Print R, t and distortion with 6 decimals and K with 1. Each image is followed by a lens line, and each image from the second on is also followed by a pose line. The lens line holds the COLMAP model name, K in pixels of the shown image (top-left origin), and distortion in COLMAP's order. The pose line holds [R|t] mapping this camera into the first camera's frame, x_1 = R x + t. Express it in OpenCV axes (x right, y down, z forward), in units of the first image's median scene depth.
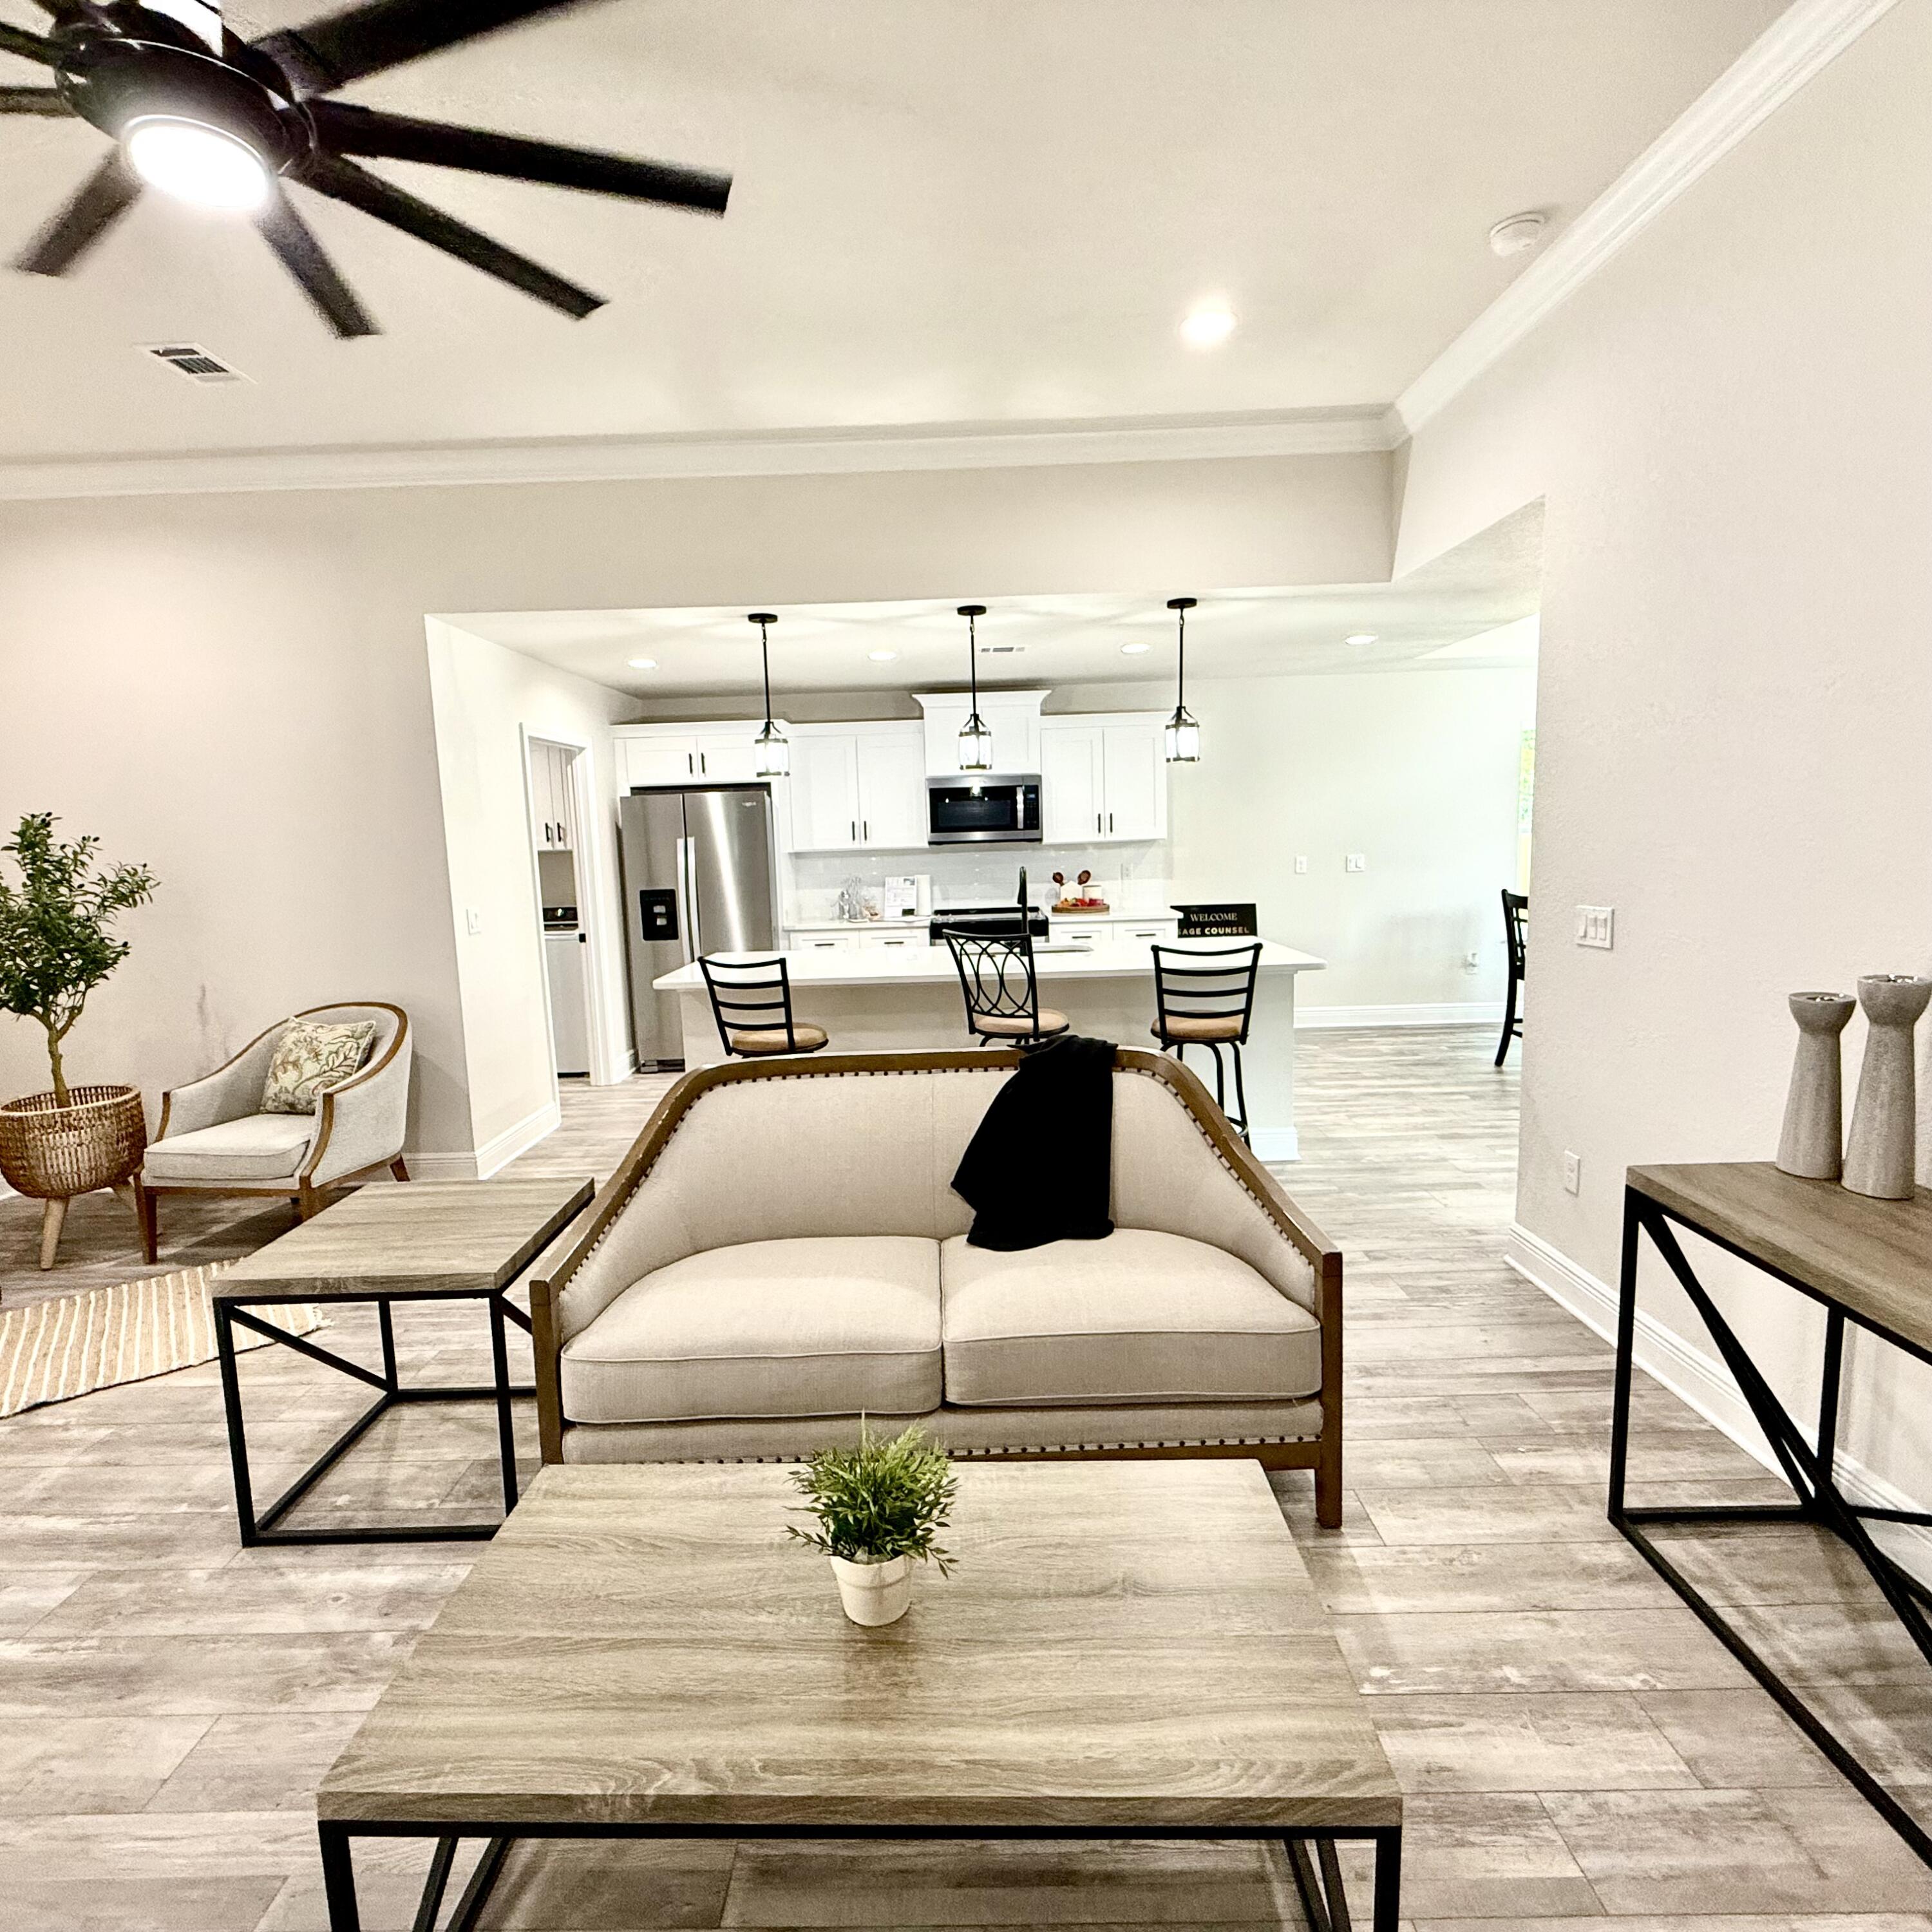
lens RADIAL K [[1026.6, 0, 955.4], [0, 1026.6, 965.5], [0, 0, 1]] dist [0.002214, -0.000985]
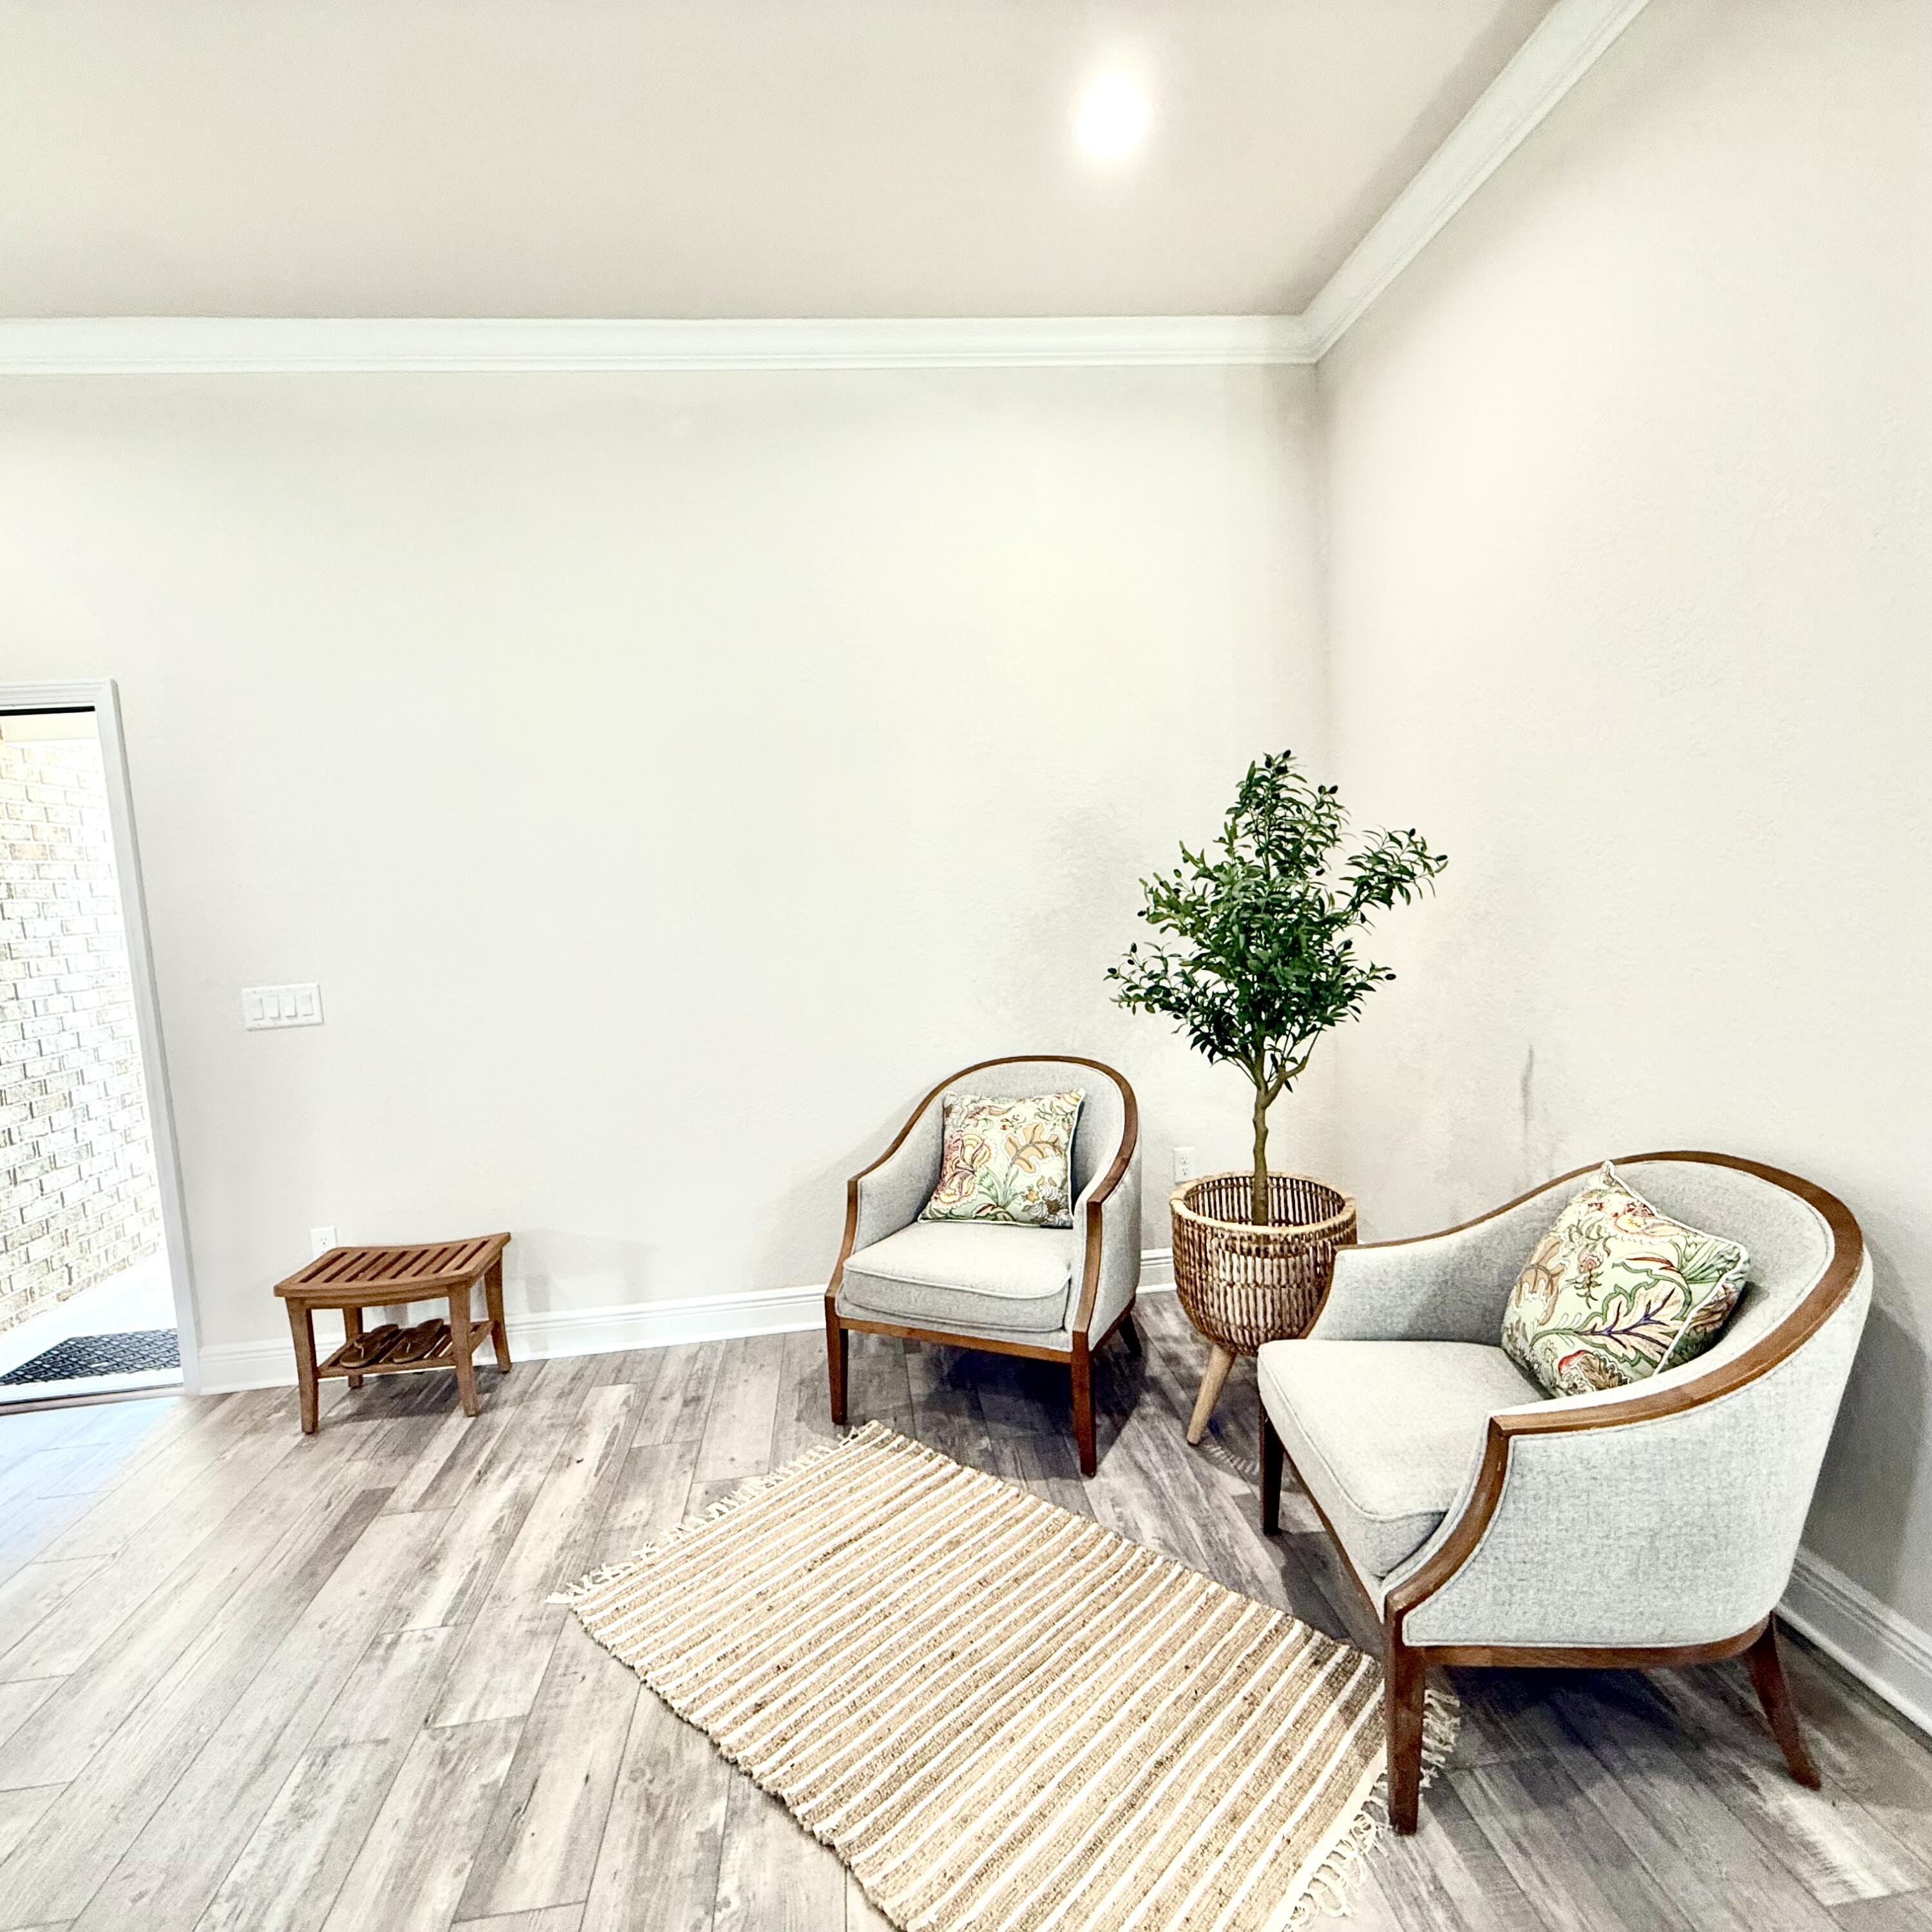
lens RADIAL K [[1026.6, 0, 955.4], [0, 1026.6, 965.5], [0, 0, 1]] dist [0.002214, -0.000985]
pose [[0.123205, 0.109830, -0.986285, -0.256170], [-0.072977, 0.992169, 0.101369, -0.063624], [0.989694, 0.059487, 0.130255, 0.682725]]
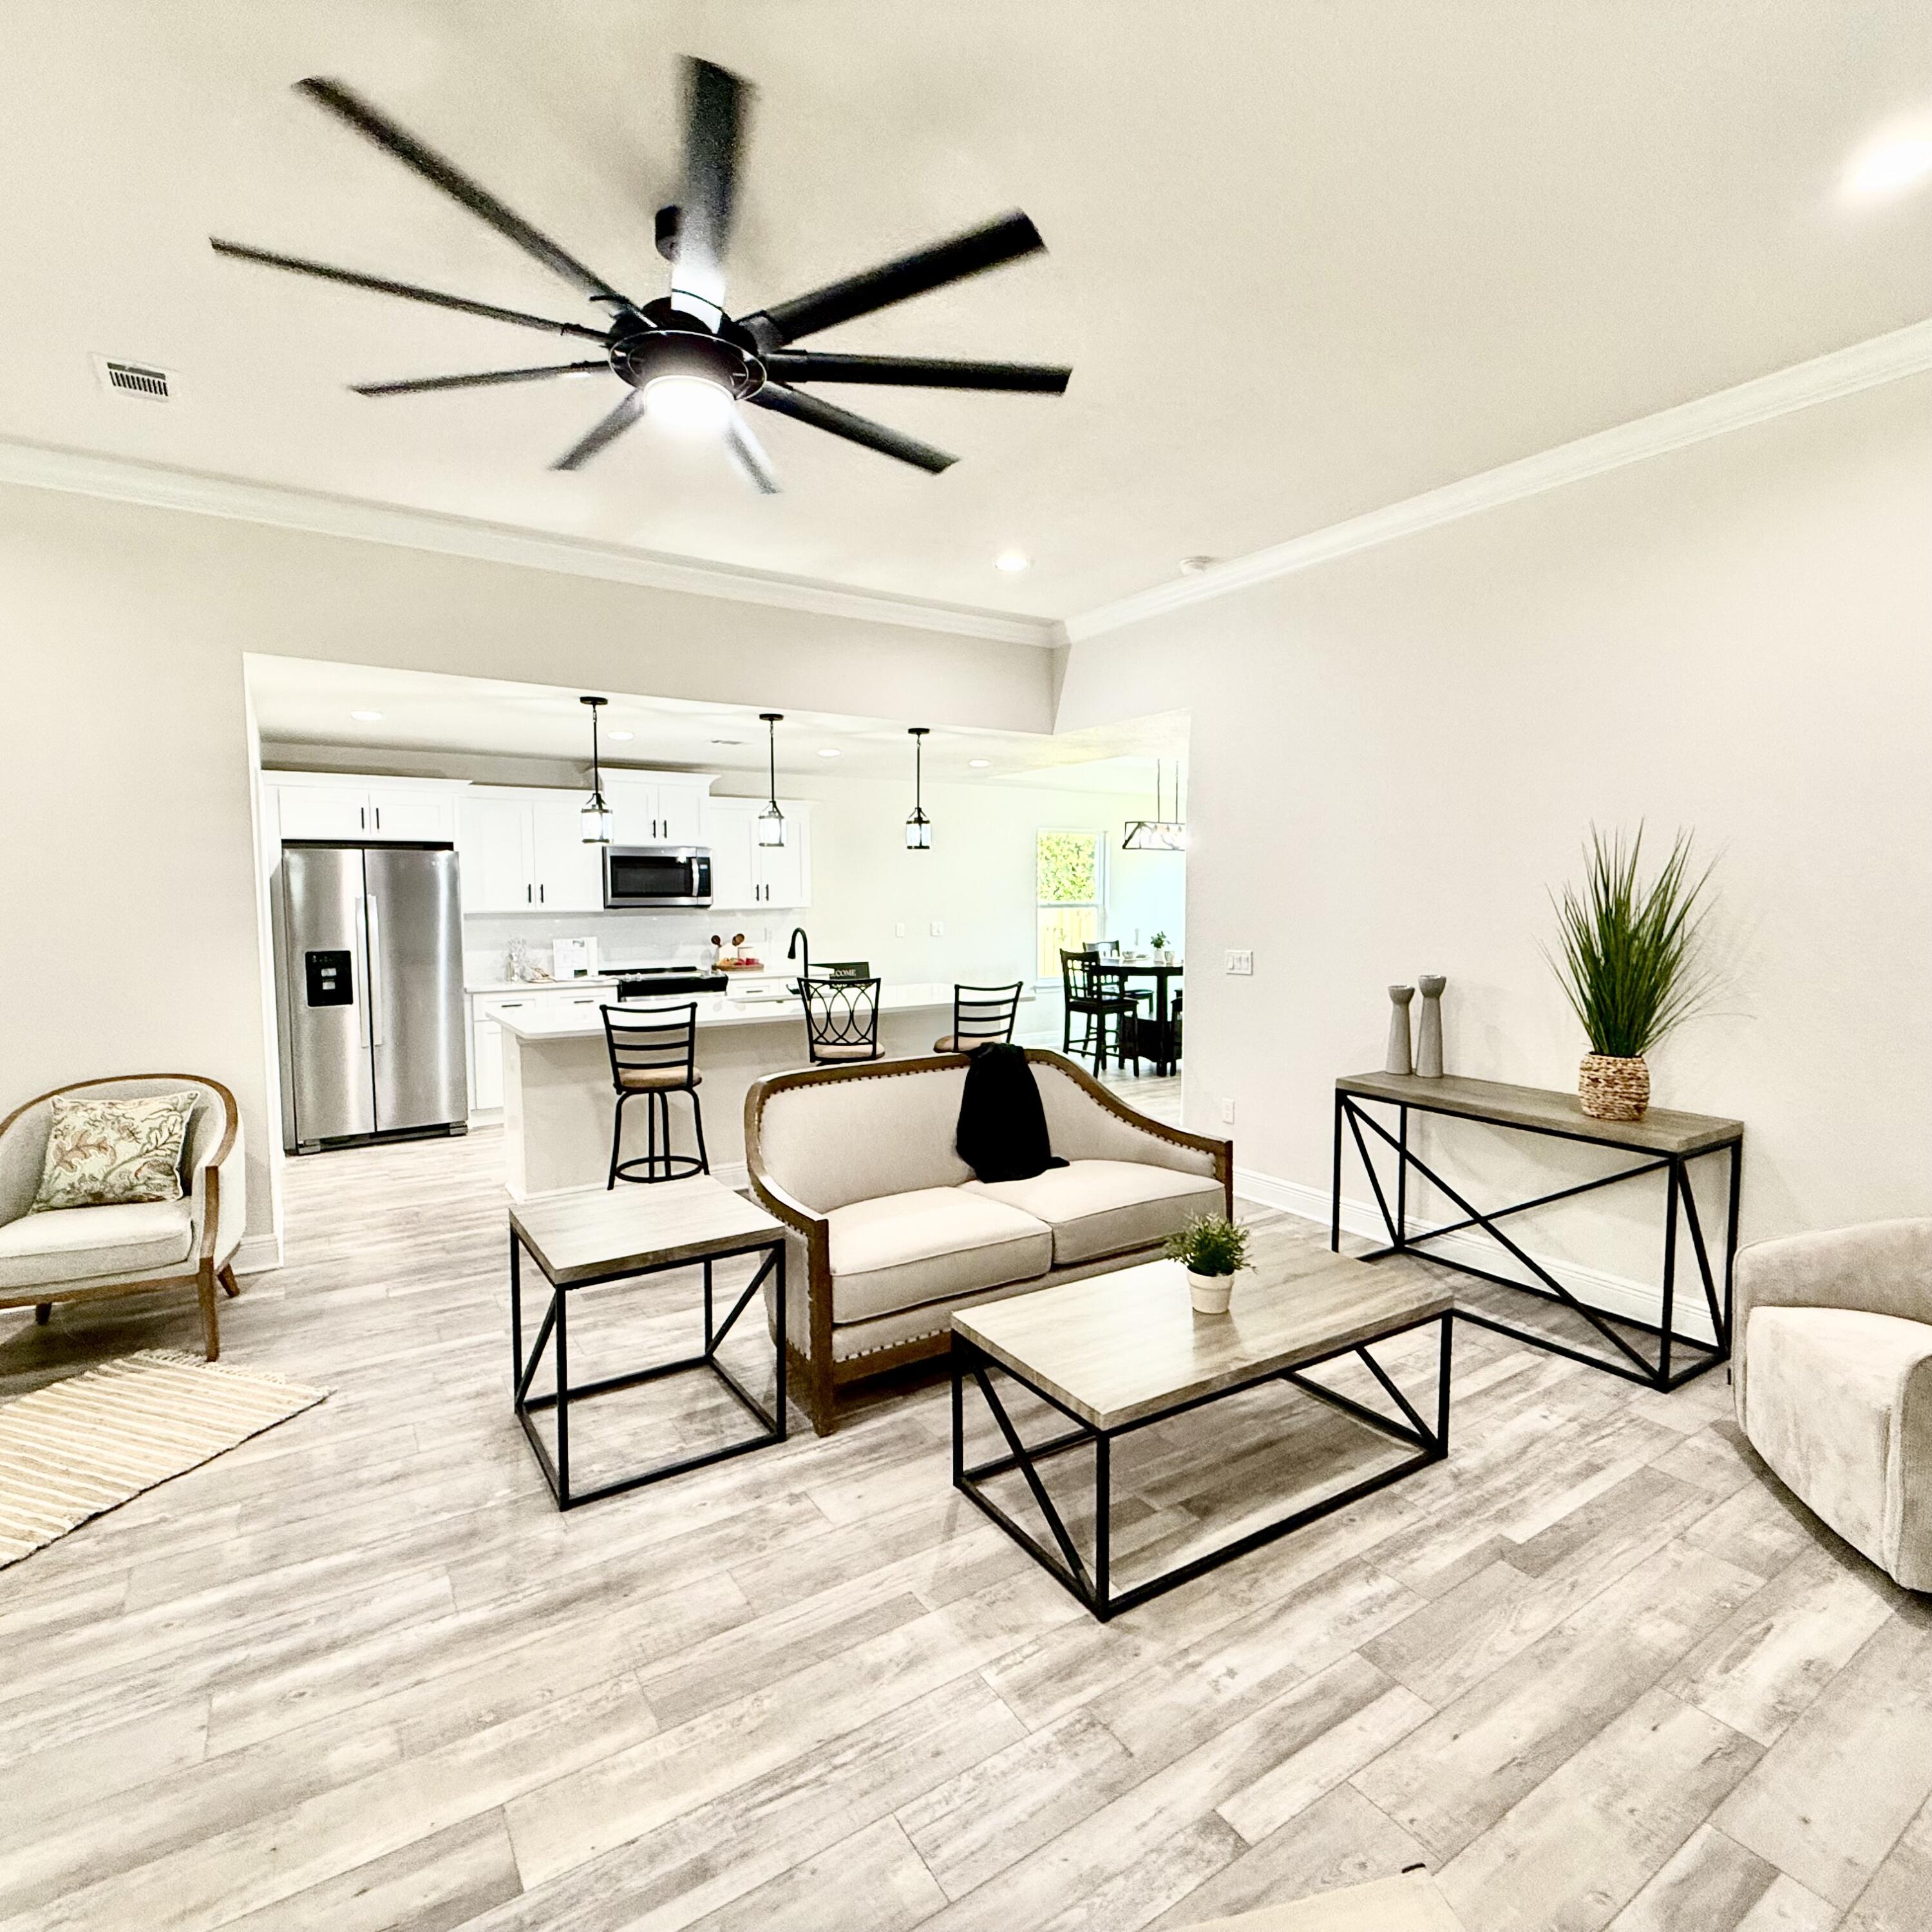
lens RADIAL K [[1026.6, 0, 955.4], [0, 1026.6, 965.5], [0, 0, 1]] dist [0.002214, -0.000985]
pose [[0.834681, -0.011519, 0.550613, -0.516799], [0.049255, 0.997336, -0.053801, 0.026114], [-0.548527, 0.072027, 0.833025, -0.122171]]
